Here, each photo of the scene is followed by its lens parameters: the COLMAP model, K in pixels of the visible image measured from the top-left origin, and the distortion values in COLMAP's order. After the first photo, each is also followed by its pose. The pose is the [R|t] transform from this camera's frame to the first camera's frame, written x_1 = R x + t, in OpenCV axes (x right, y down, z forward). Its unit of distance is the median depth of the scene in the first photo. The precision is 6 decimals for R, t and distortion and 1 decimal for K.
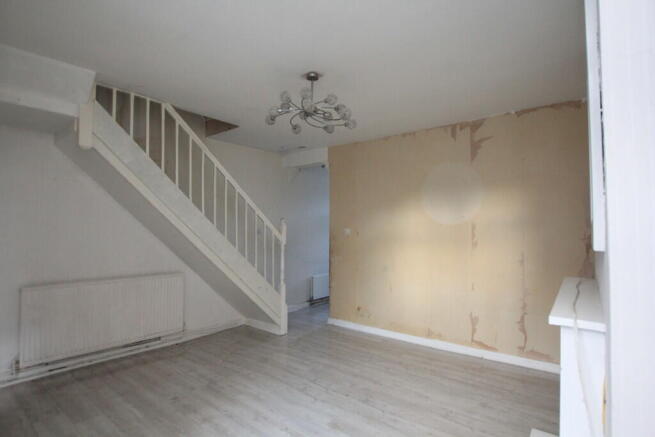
lens RADIAL K [[339.8, 0, 327.5], [0, 339.8, 218.5], [0, 0, 1]] dist [-0.021038, -0.000197]
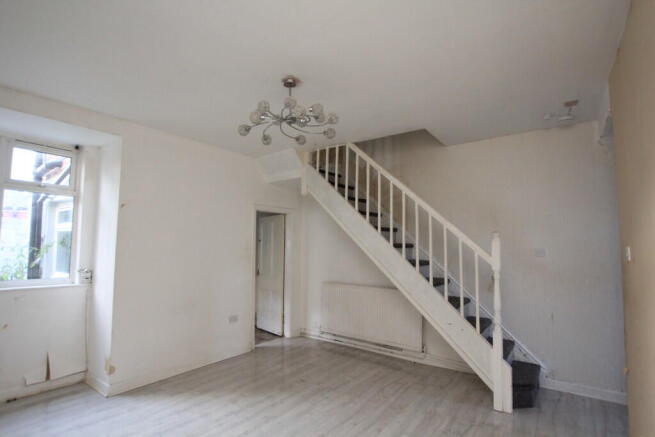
lens RADIAL K [[339.8, 0, 327.5], [0, 339.8, 218.5], [0, 0, 1]] dist [-0.021038, -0.000197]
pose [[0.013598, -0.086070, -0.996196, 0.702449], [0.022683, 0.996059, -0.085748, 0.032305], [0.999650, -0.021430, 0.015497, 0.882017]]
